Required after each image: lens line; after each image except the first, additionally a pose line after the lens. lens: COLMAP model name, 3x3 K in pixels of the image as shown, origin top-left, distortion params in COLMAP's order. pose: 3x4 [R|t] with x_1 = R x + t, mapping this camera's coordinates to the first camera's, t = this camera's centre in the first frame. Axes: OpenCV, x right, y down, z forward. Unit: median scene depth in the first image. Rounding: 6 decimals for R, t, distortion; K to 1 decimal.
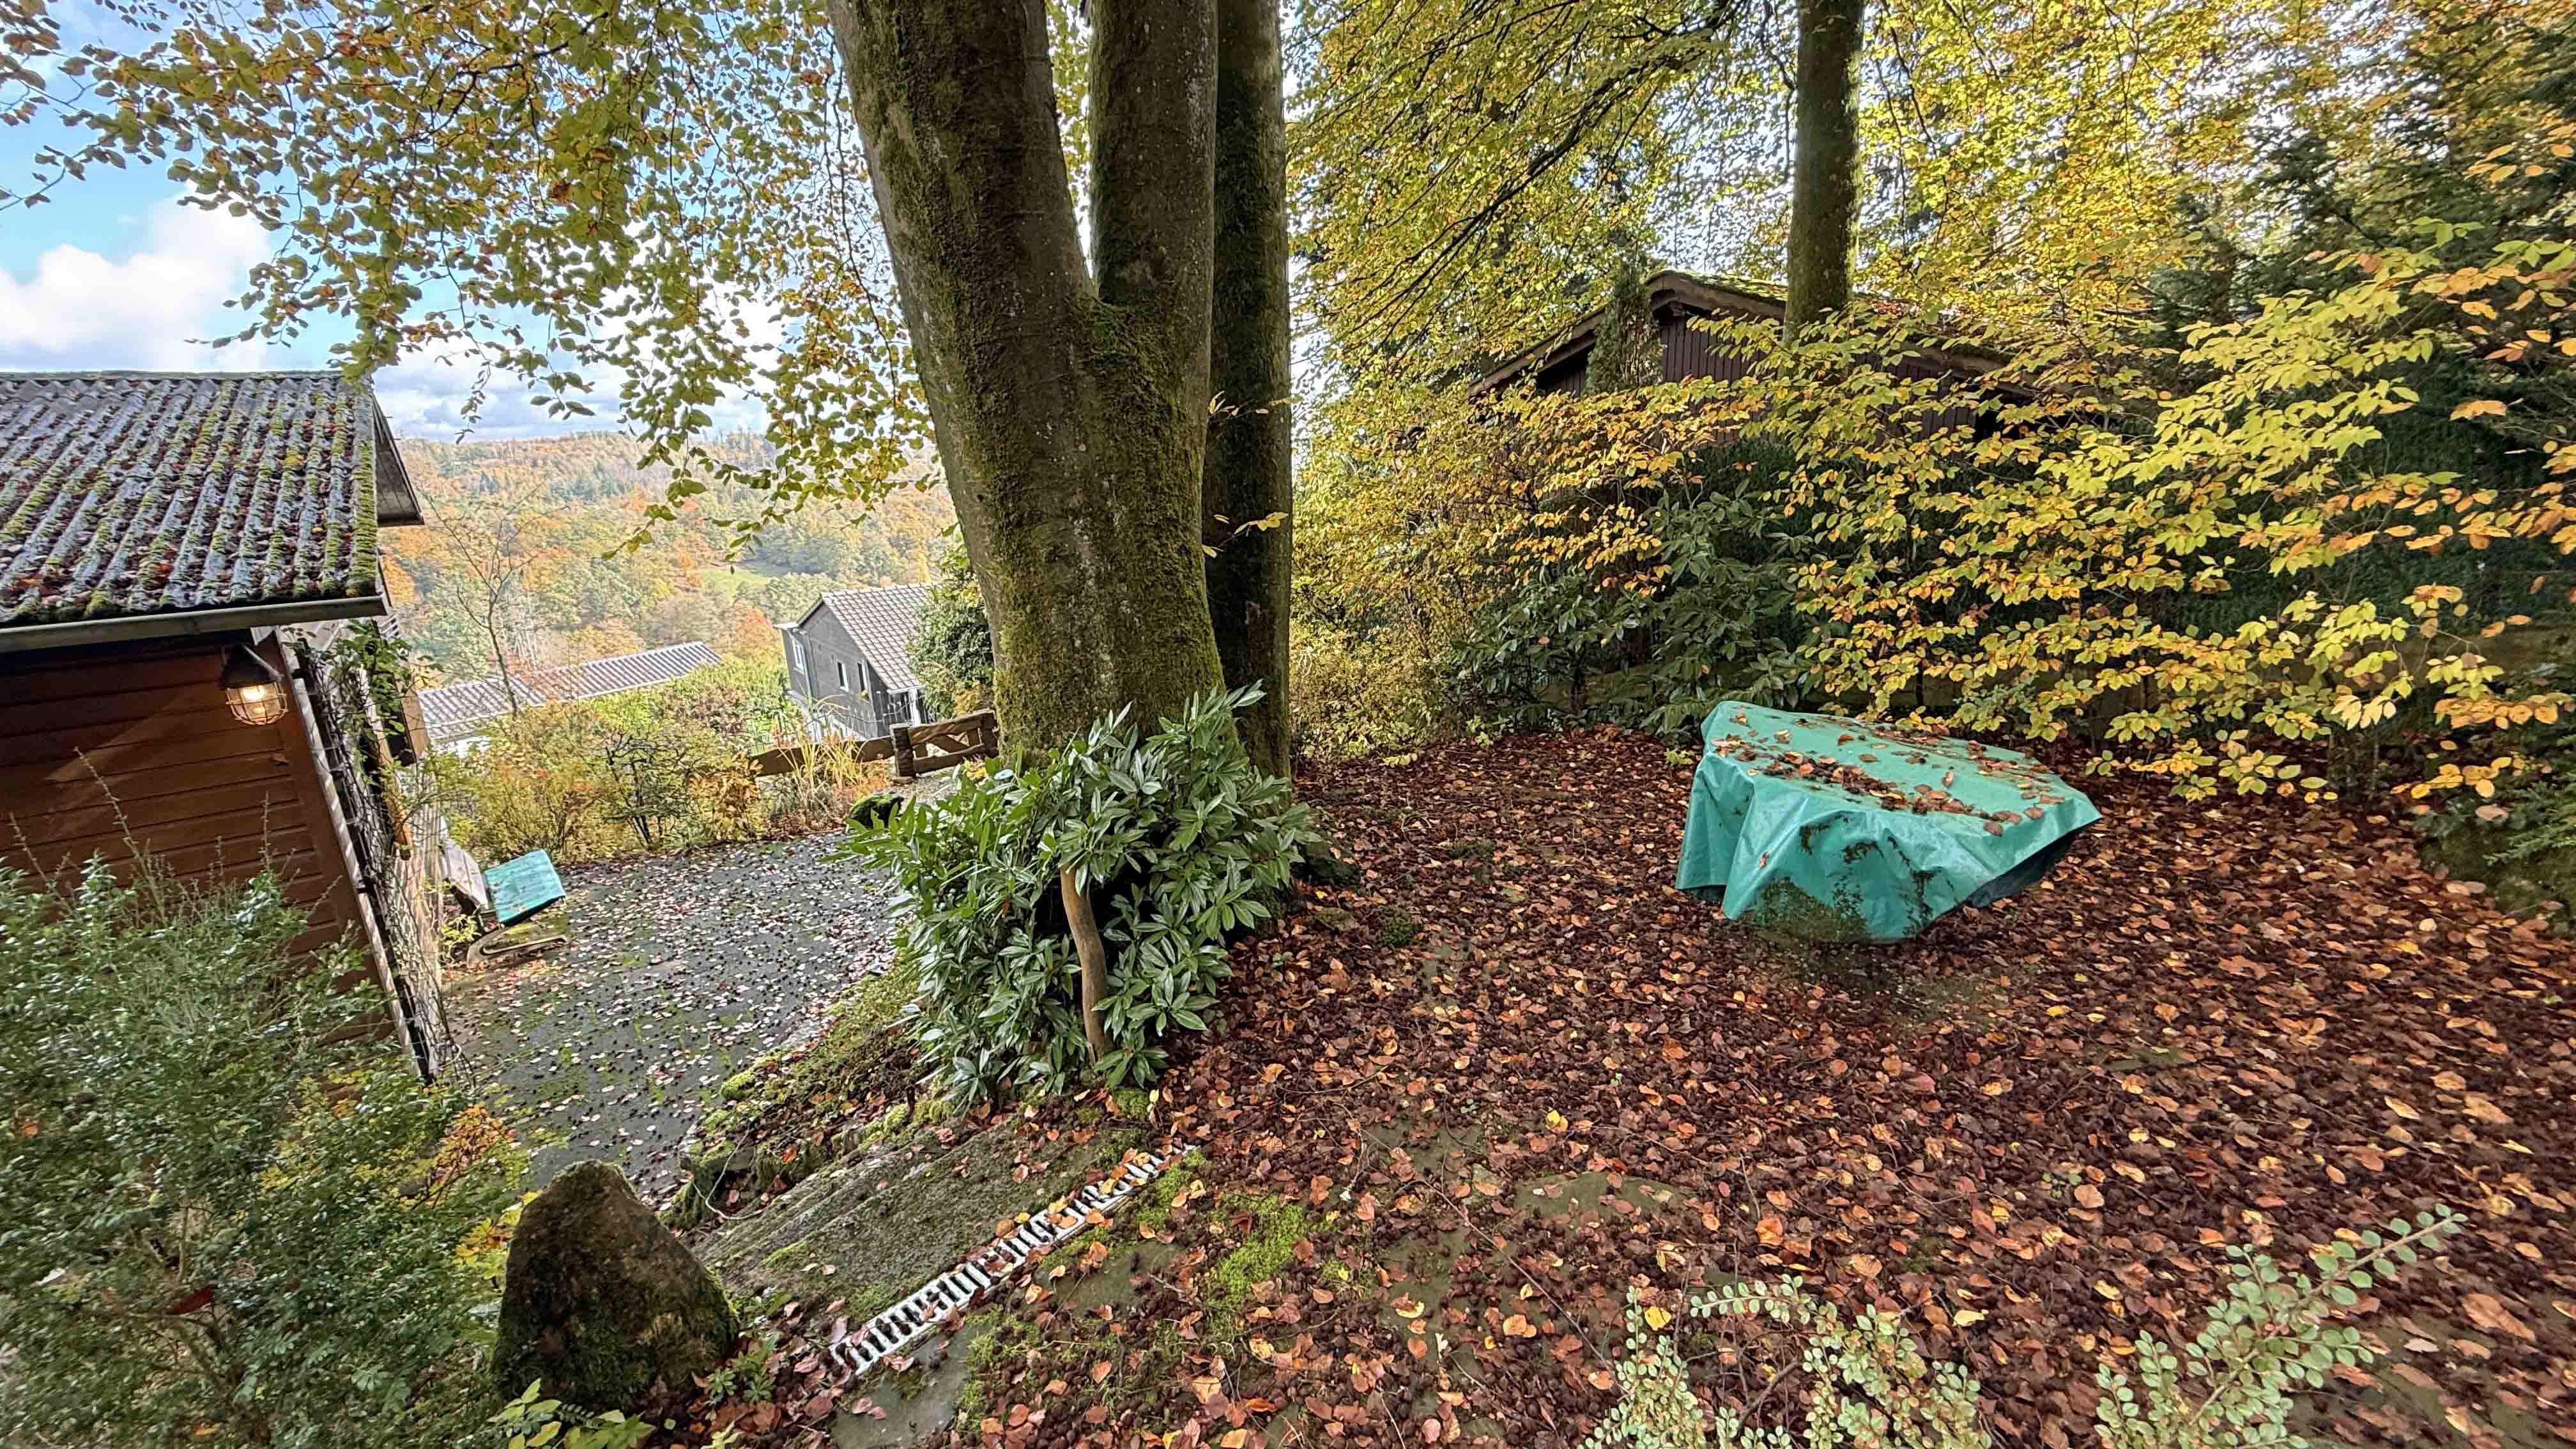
lens RADIAL K [[1038.3, 0, 1288.0], [0, 1038.3, 724.5], [0, 0, 1]] dist [0.000044, 0.000030]
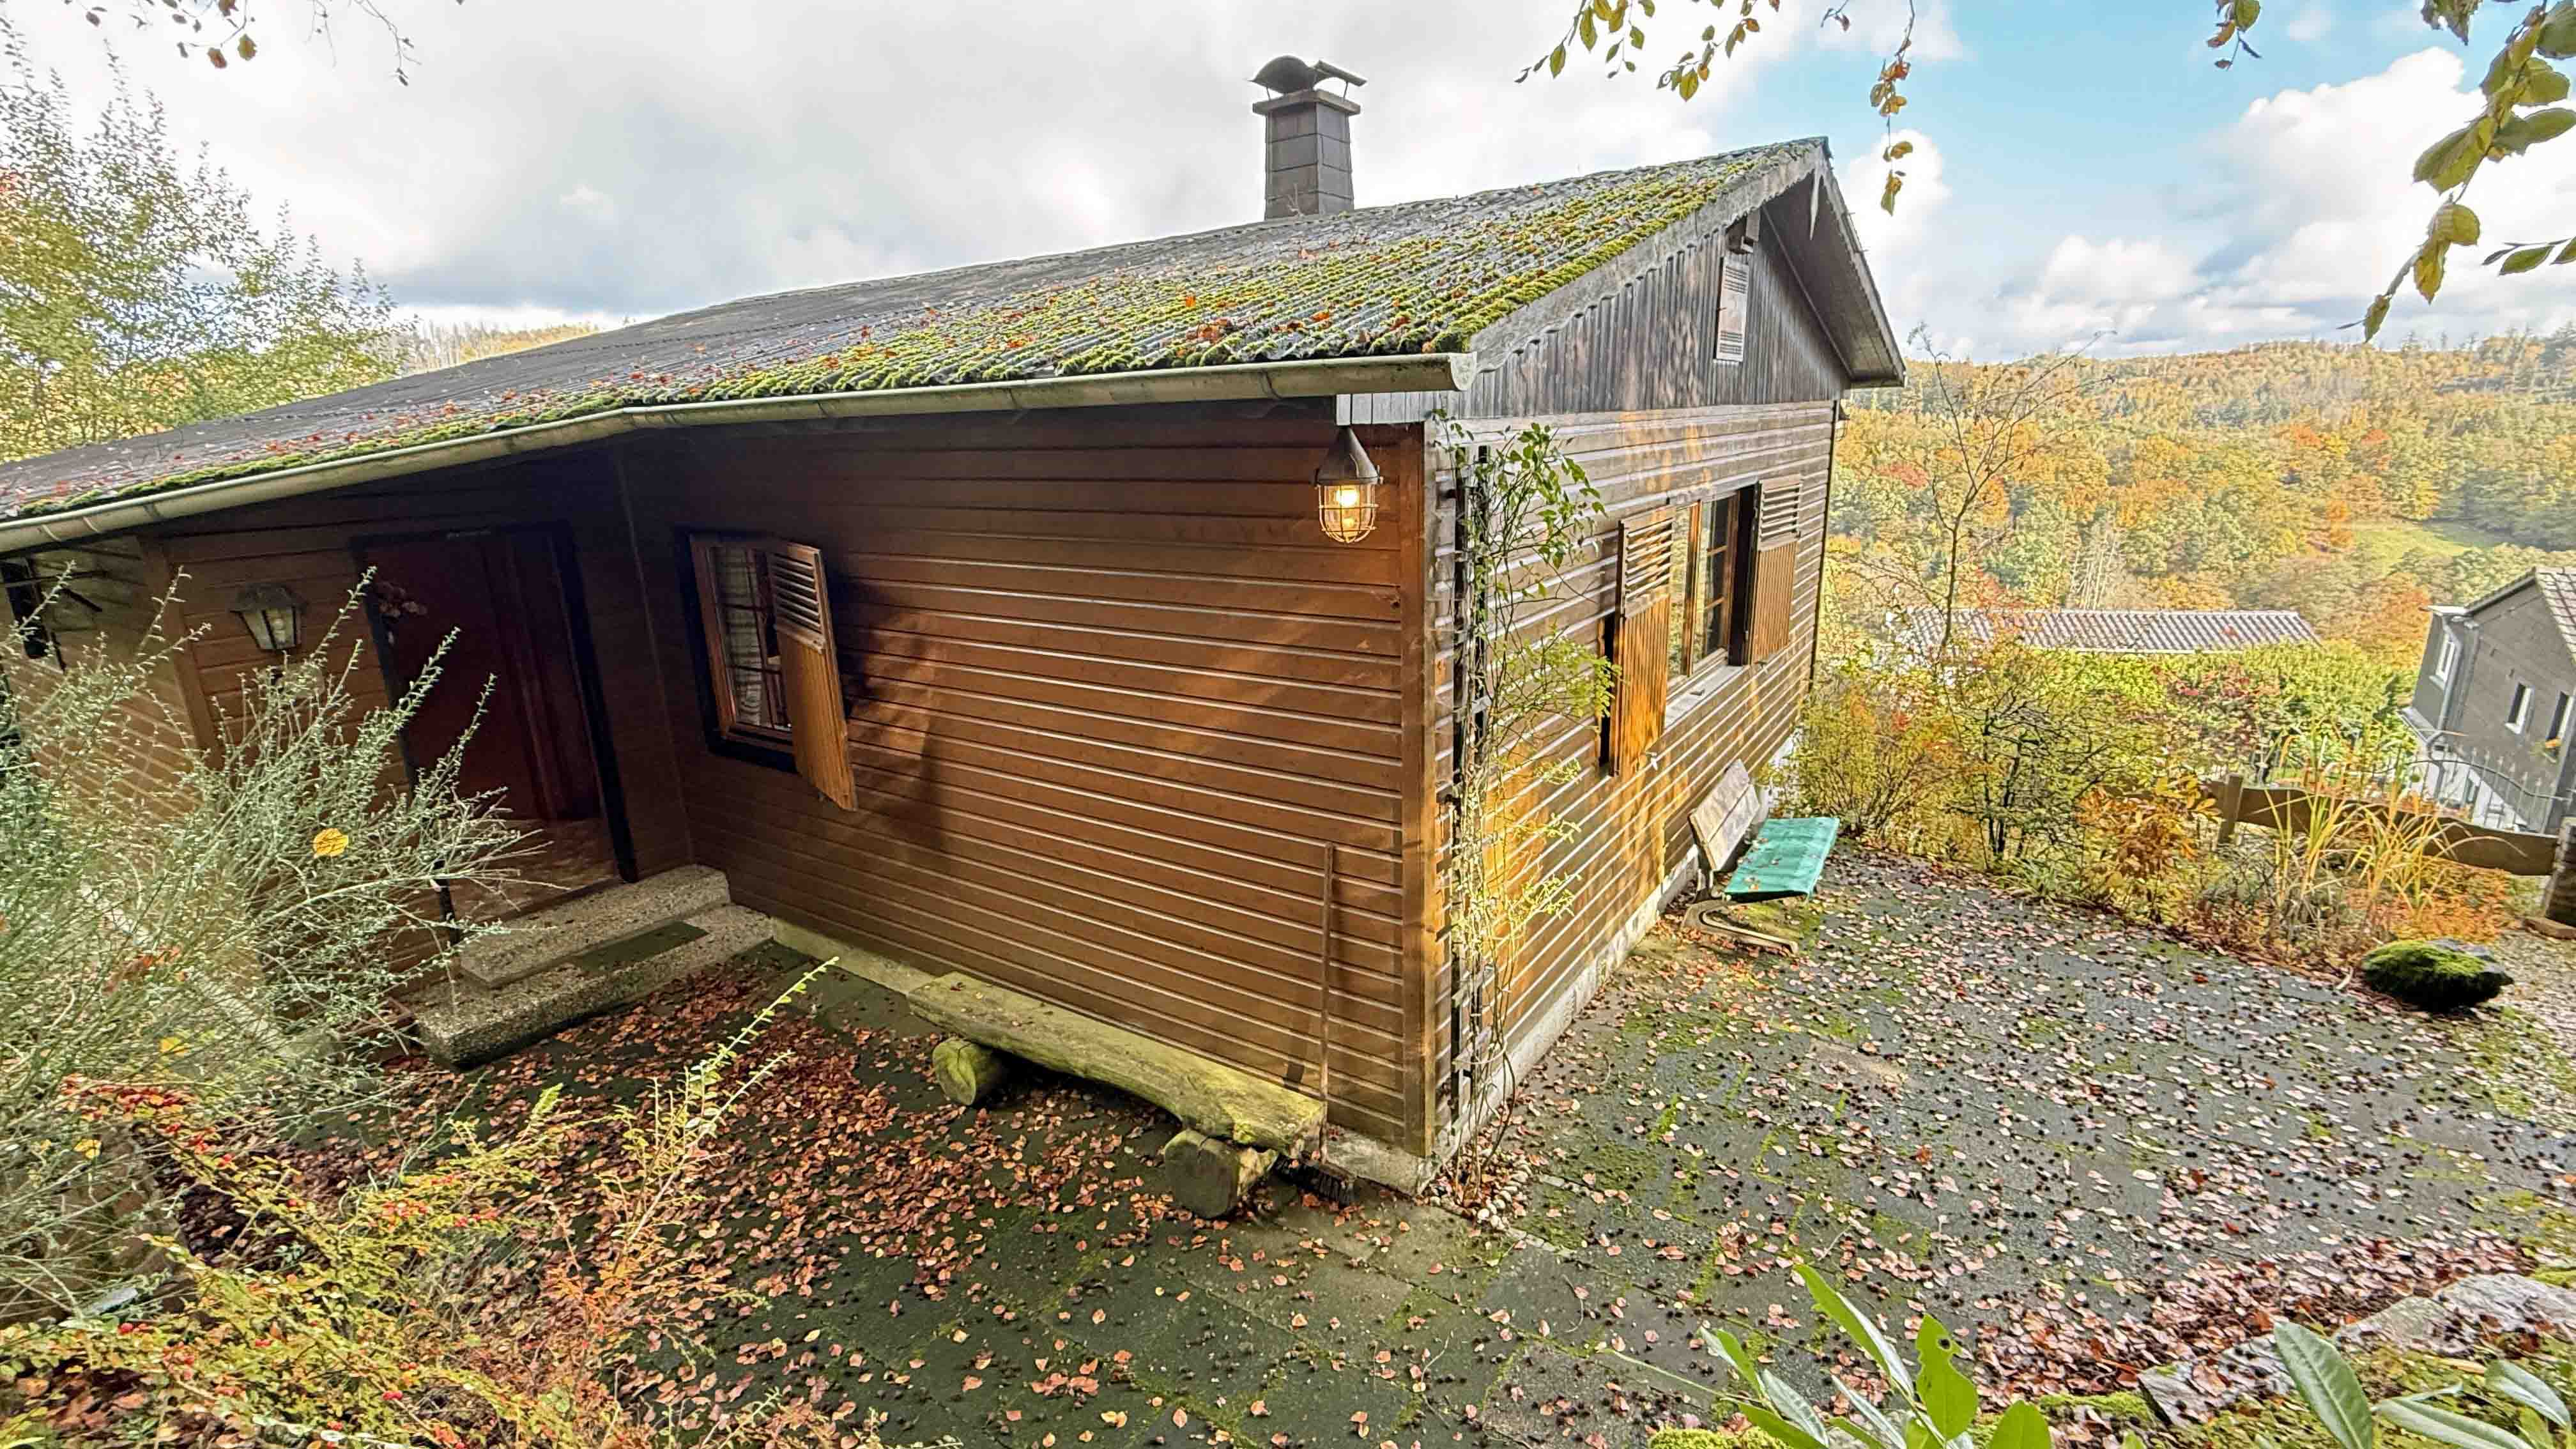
lens RADIAL K [[1147.0, 0, 1288.0], [0, 1147.0, 724.5], [0, 0, 1]] dist [0.000304, 0.000314]
pose [[0.303666, 0.270727, -0.913506, -0.101336], [-0.234436, 0.950535, 0.203770, -0.013895], [0.923486, 0.152280, 0.352113, 0.303474]]
